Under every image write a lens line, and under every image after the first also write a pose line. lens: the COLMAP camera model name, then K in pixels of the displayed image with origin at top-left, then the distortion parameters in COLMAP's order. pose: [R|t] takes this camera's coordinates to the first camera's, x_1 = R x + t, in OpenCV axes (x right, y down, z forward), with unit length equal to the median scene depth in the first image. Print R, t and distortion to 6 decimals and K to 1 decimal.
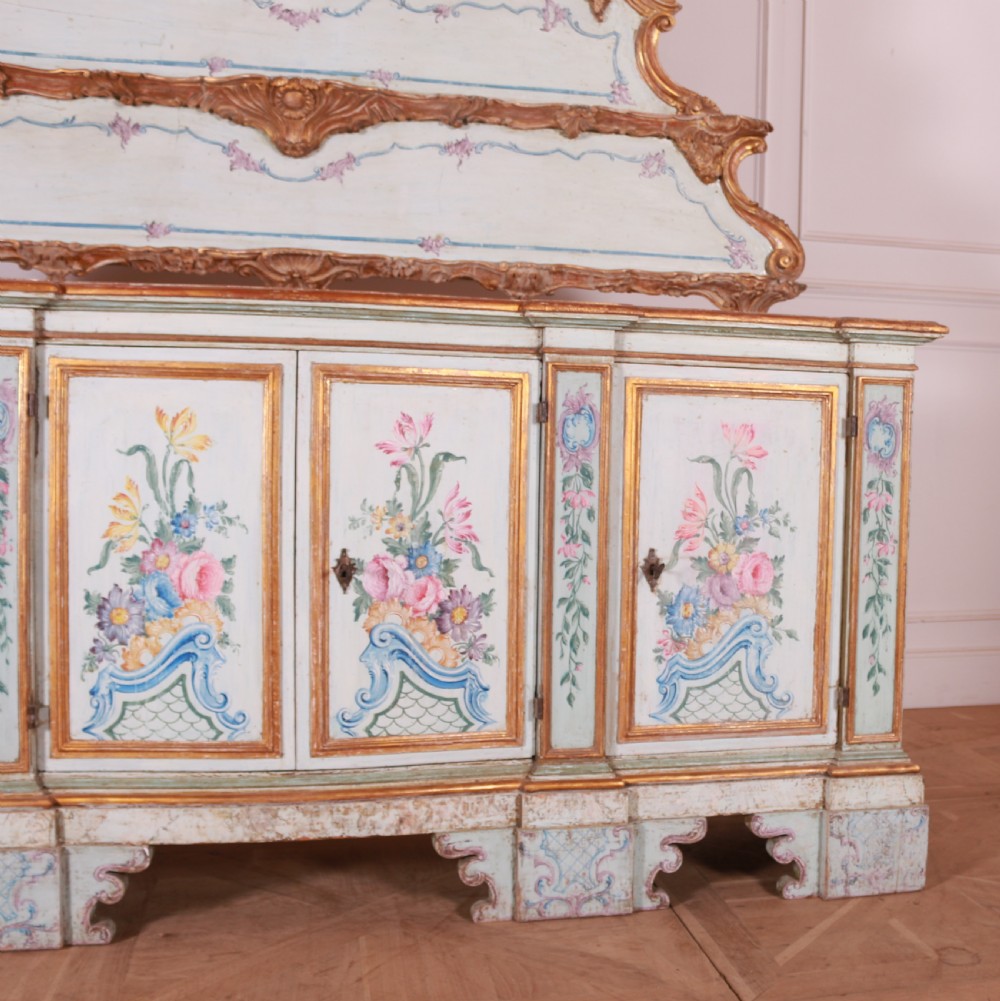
lens RADIAL K [[1376.2, 0, 707.7], [0, 1376.2, 528.2], [0, 0, 1]] dist [-0.162992, 0.141205]
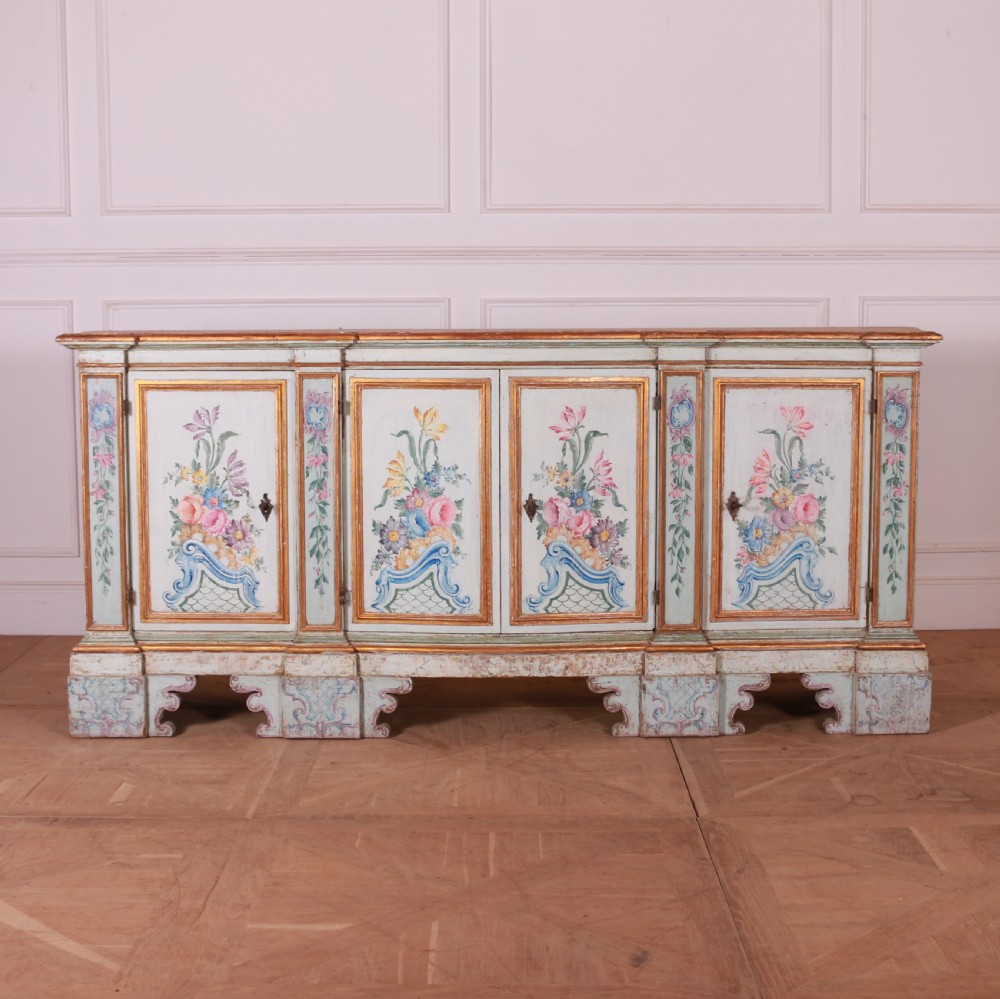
lens RADIAL K [[1636.4, 0, 522.4], [0, 1636.4, 532.1], [0, 0, 1]] dist [-0.153818, 0.360726]
pose [[0.960886, 0.007436, -0.276845, 0.238065], [0.009969, 0.998063, 0.061408, -0.054384], [0.276766, -0.061766, 0.958950, -0.786941]]
